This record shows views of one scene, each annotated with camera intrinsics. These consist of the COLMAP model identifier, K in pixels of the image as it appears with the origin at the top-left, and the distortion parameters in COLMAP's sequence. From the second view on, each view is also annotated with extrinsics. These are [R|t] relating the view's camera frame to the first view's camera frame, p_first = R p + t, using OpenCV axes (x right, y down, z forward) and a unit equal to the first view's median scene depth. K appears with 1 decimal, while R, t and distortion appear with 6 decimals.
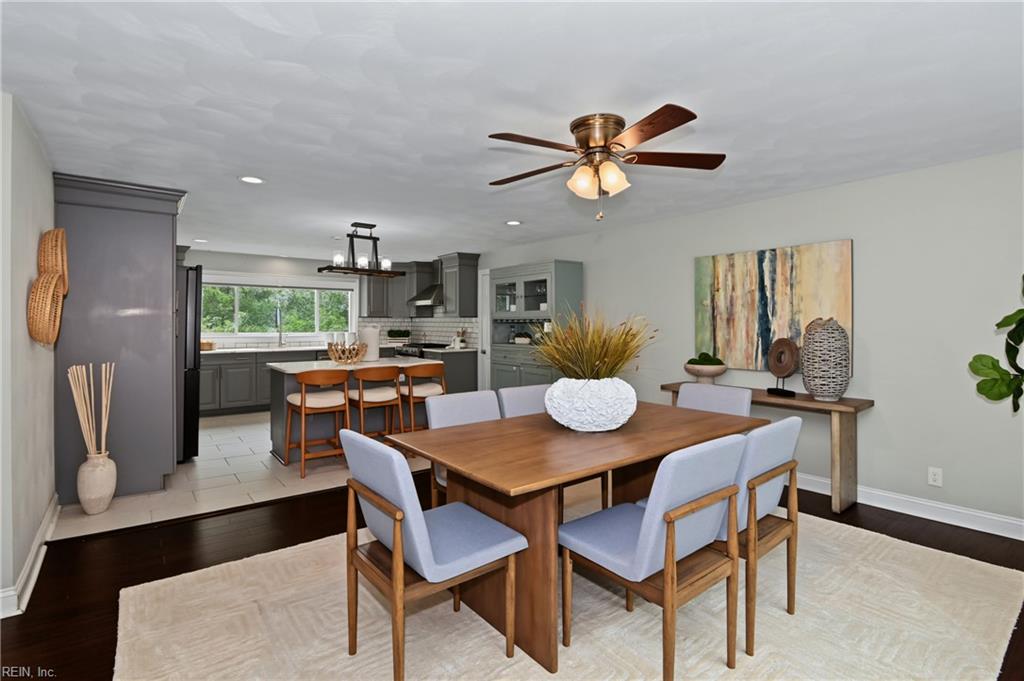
lens RADIAL K [[480.1, 0, 512.1], [0, 480.1, 328.1], [0, 0, 1]] dist [-0.014292, 0.000867]
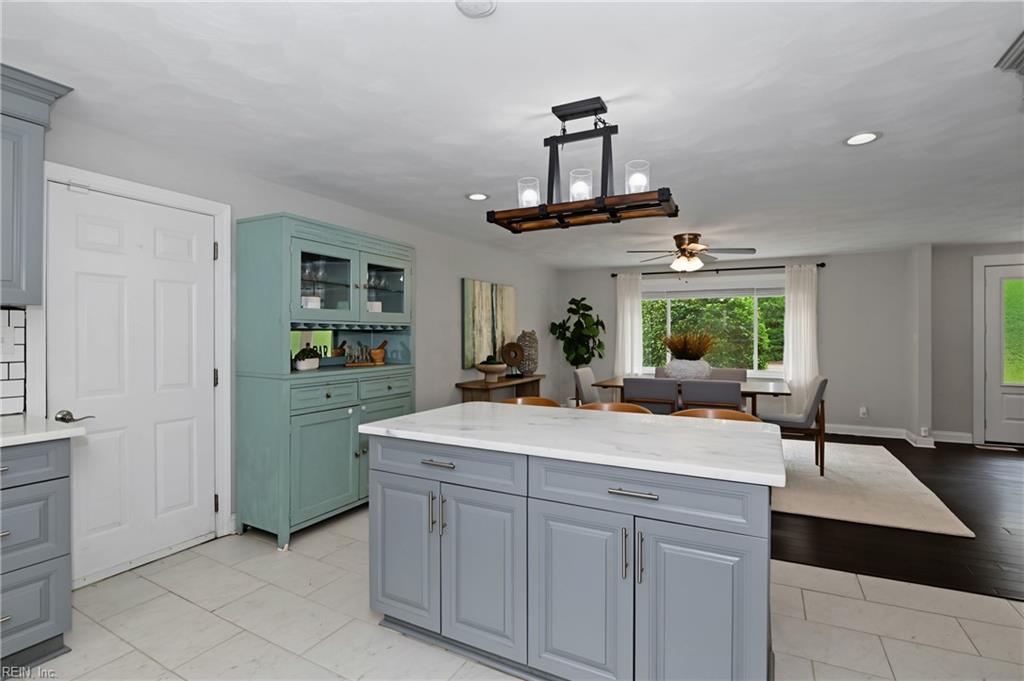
lens RADIAL K [[480.1, 0, 512.1], [0, 480.1, 328.1], [0, 0, 1]] dist [-0.014292, 0.000867]
pose [[-0.402393, 0.005036, 0.915453, -0.628535], [-0.000461, 0.999984, -0.005703, -0.012185], [-0.915467, -0.002717, -0.402384, 1.126494]]
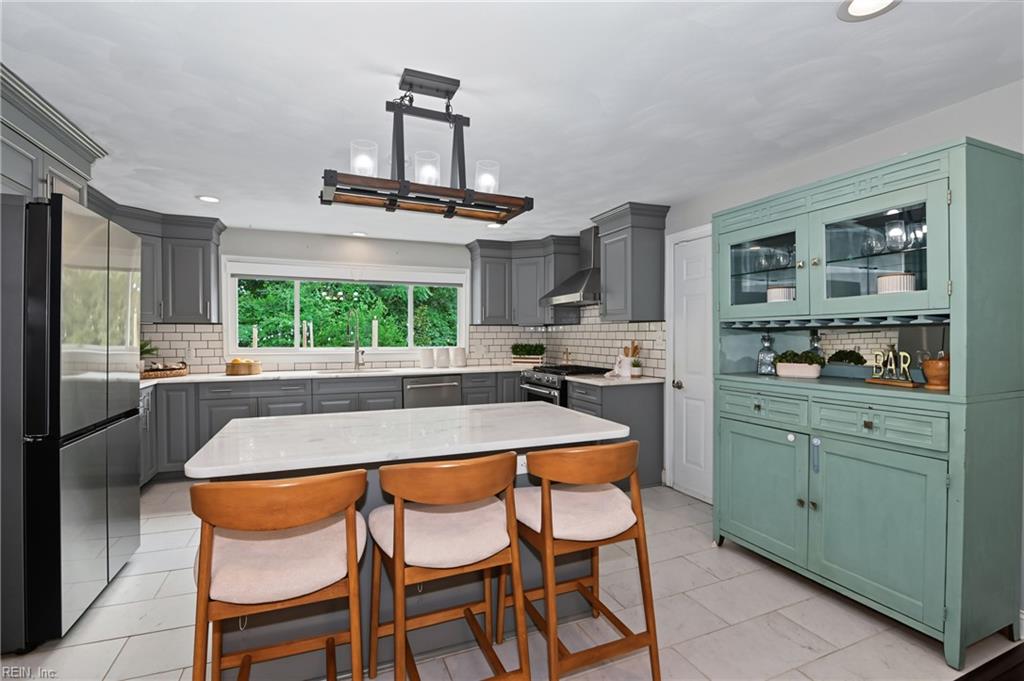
lens RADIAL K [[466.6, 0, 512.0], [0, 466.6, 340.5], [0, 0, 1]] dist [-0.001092, 0.000100]
pose [[0.961482, -0.001767, -0.274864, -0.125007], [0.001580, 0.999998, -0.000899, -0.000827], [0.274865, 0.000430, 0.961483, 0.585991]]
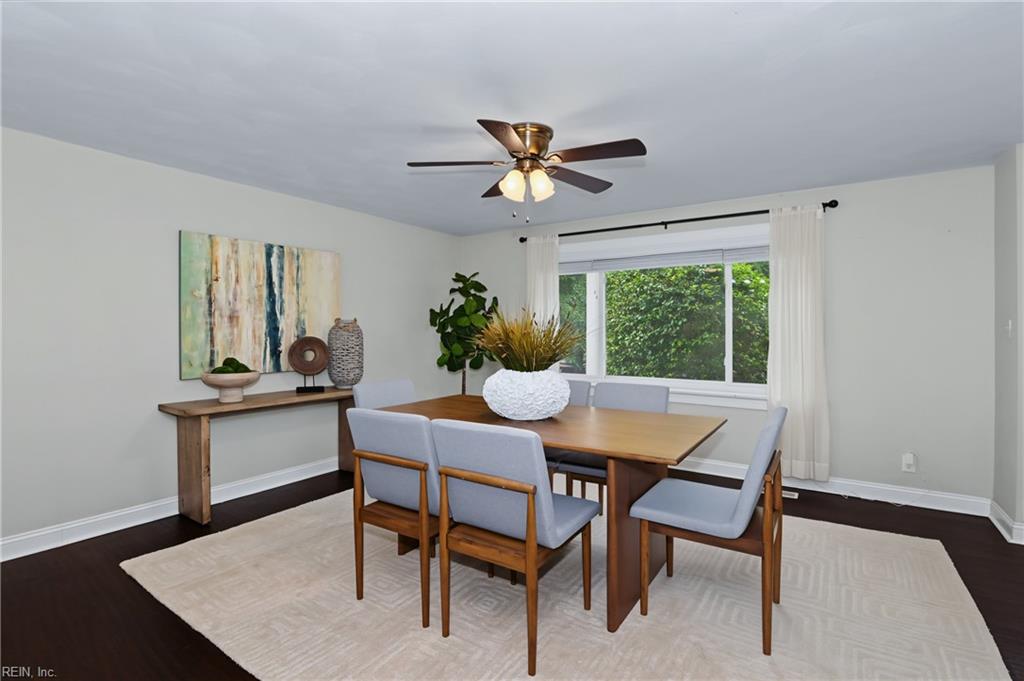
lens RADIAL K [[480.1, 0, 512.1], [0, 480.1, 328.1], [0, 0, 1]] dist [-0.014292, 0.000867]
pose [[-0.303206, -0.000389, 0.952925, -0.374308], [0.000300, 1.000000, 0.000503, 0.001335], [-0.952925, 0.000438, -0.303205, 0.608216]]
